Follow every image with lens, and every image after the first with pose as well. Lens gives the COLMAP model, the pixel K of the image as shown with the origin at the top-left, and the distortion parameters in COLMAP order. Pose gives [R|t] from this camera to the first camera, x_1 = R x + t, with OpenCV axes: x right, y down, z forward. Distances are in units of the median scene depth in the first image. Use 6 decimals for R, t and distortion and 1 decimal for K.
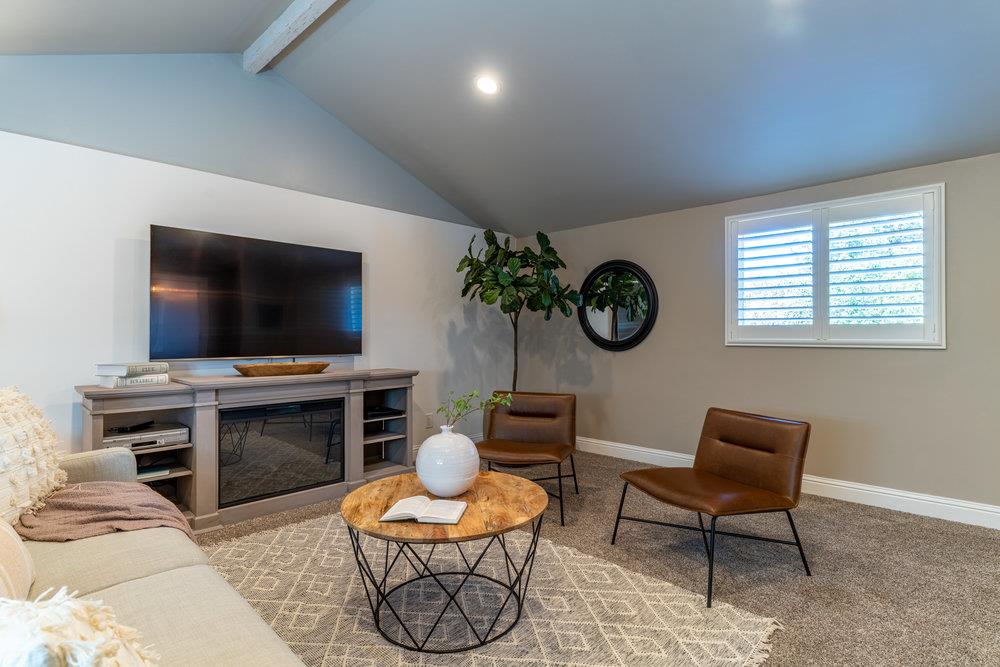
lens RADIAL K [[508.9, 0, 495.5], [0, 508.9, 333.4], [0, 0, 1]] dist [-0.005296, 0.002032]
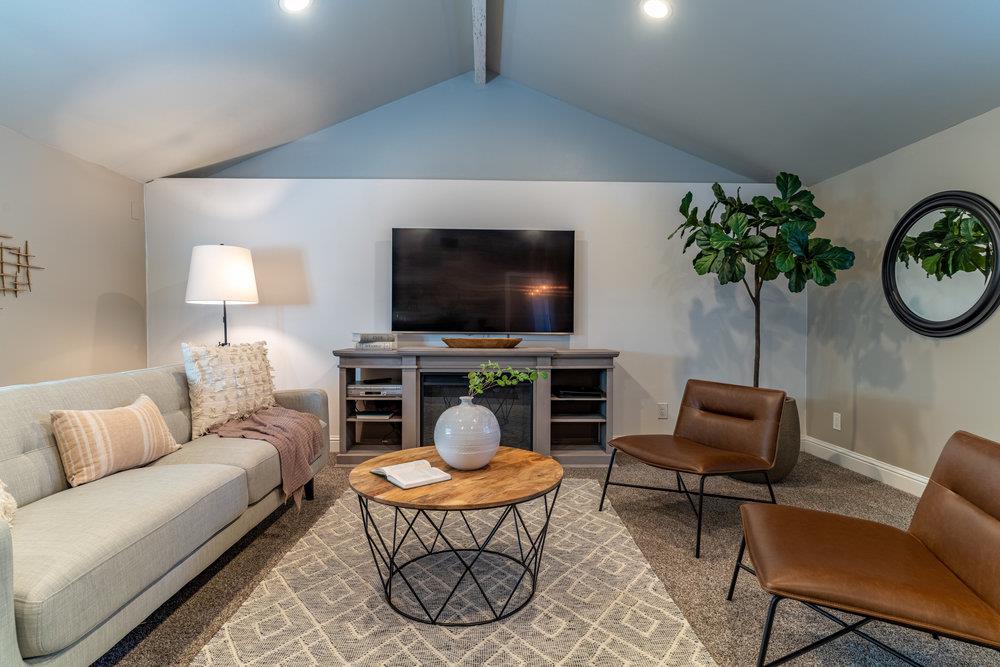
lens RADIAL K [[508.9, 0, 496.6], [0, 508.9, 331.7], [0, 0, 1]] dist [-0.005296, 0.002032]
pose [[0.715249, 0.013950, -0.698730, 0.372282], [-0.003336, 0.999858, 0.016546, 0.025646], [0.698862, -0.009504, 0.715194, 0.211057]]
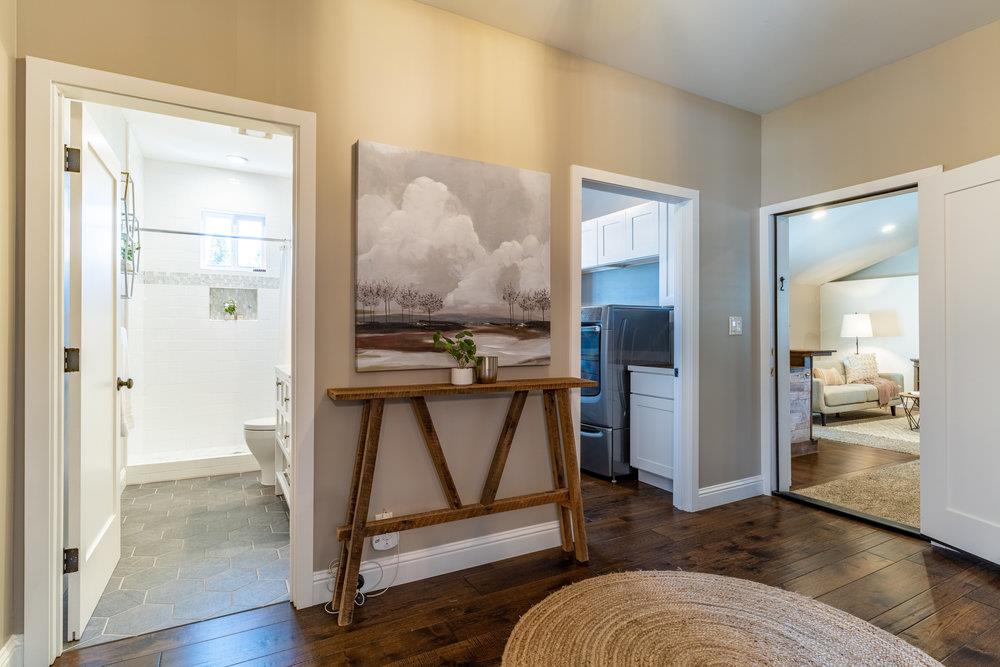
lens RADIAL K [[508.9, 0, 500.4], [0, 508.9, 329.8], [0, 0, 1]] dist [-0.005296, 0.002032]
pose [[-0.286610, -0.003342, -0.958042, 2.096561], [-0.004378, 0.999988, -0.002178, -0.032767], [0.958037, 0.003570, -0.286621, -0.383323]]
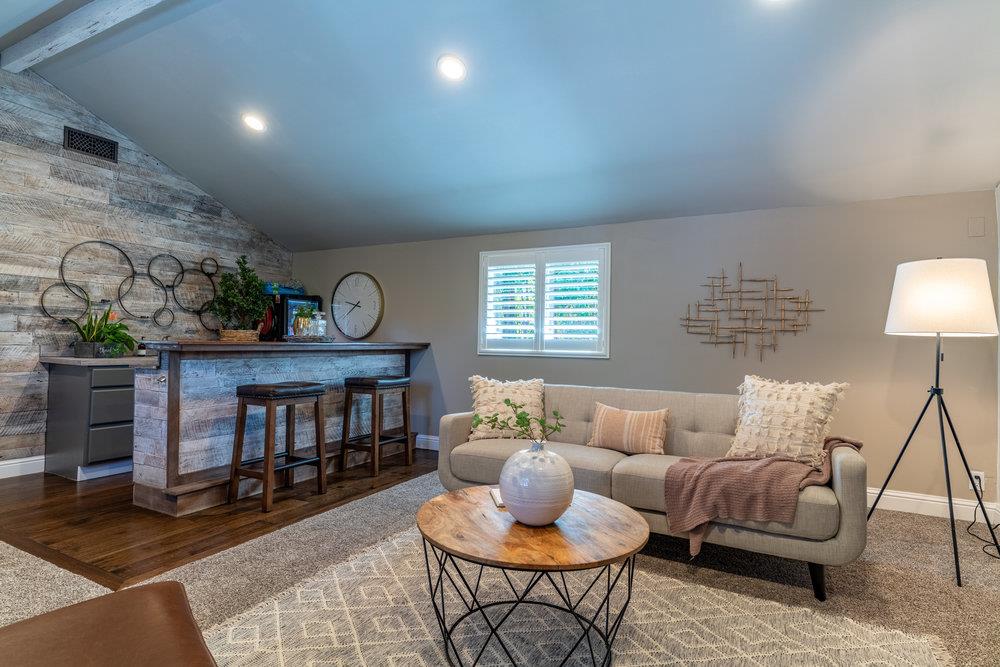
lens RADIAL K [[508.9, 0, 498.9], [0, 508.9, 332.8], [0, 0, 1]] dist [-0.005296, 0.002032]
pose [[-0.953334, -0.024084, -0.300956, 0.137466], [-0.020264, 0.999670, -0.015806, 0.008878], [0.301238, -0.008969, -0.953507, 1.083999]]
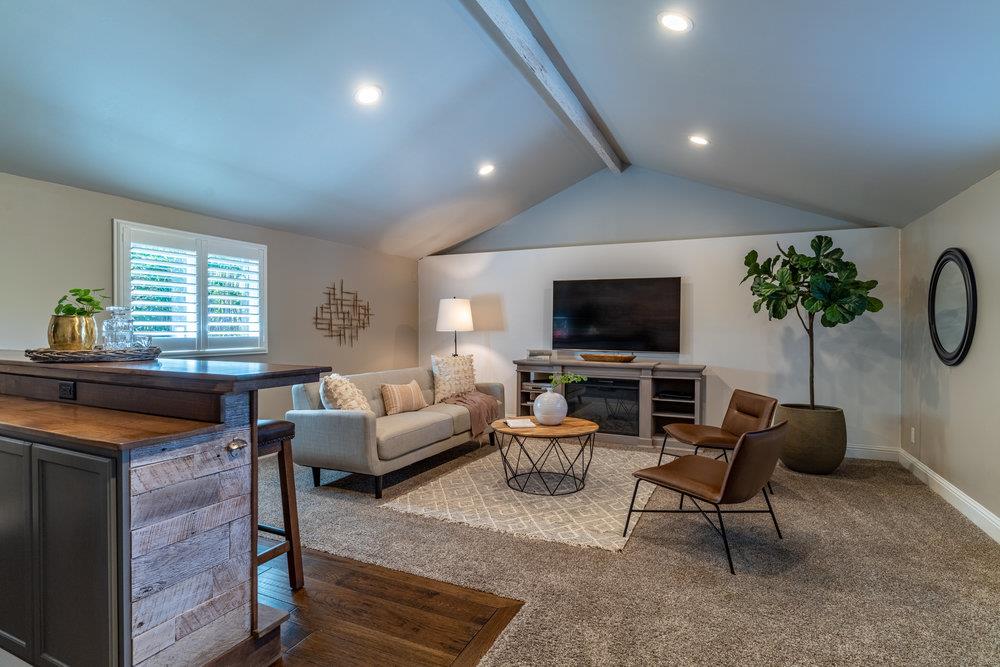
lens RADIAL K [[508.9, 0, 497.5], [0, 508.9, 328.7], [0, 0, 1]] dist [-0.005296, 0.002032]
pose [[0.328179, 0.003122, -0.944610, 0.971447], [-0.006722, 0.999977, 0.000970, -0.023032], [0.944592, 0.006031, 0.328192, 0.119743]]
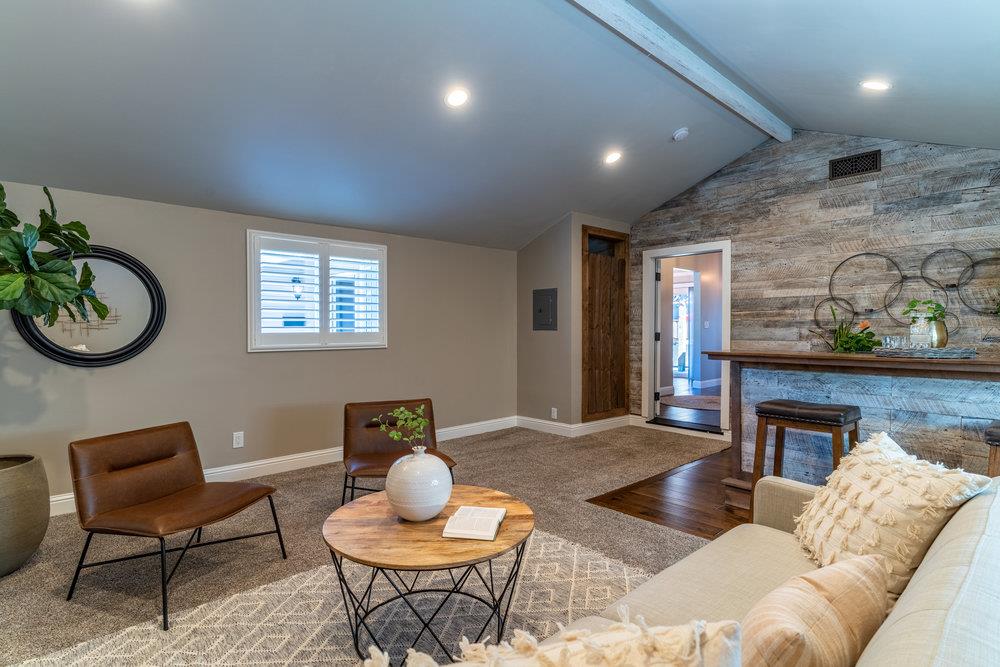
lens RADIAL K [[508.9, 0, 497.6], [0, 508.9, 336.4], [0, 0, 1]] dist [-0.005296, 0.002032]
pose [[0.049176, -0.015247, 0.998674, -0.630904], [0.002963, 0.999881, 0.015119, -0.025365], [-0.998786, 0.002216, 0.049215, 0.484067]]
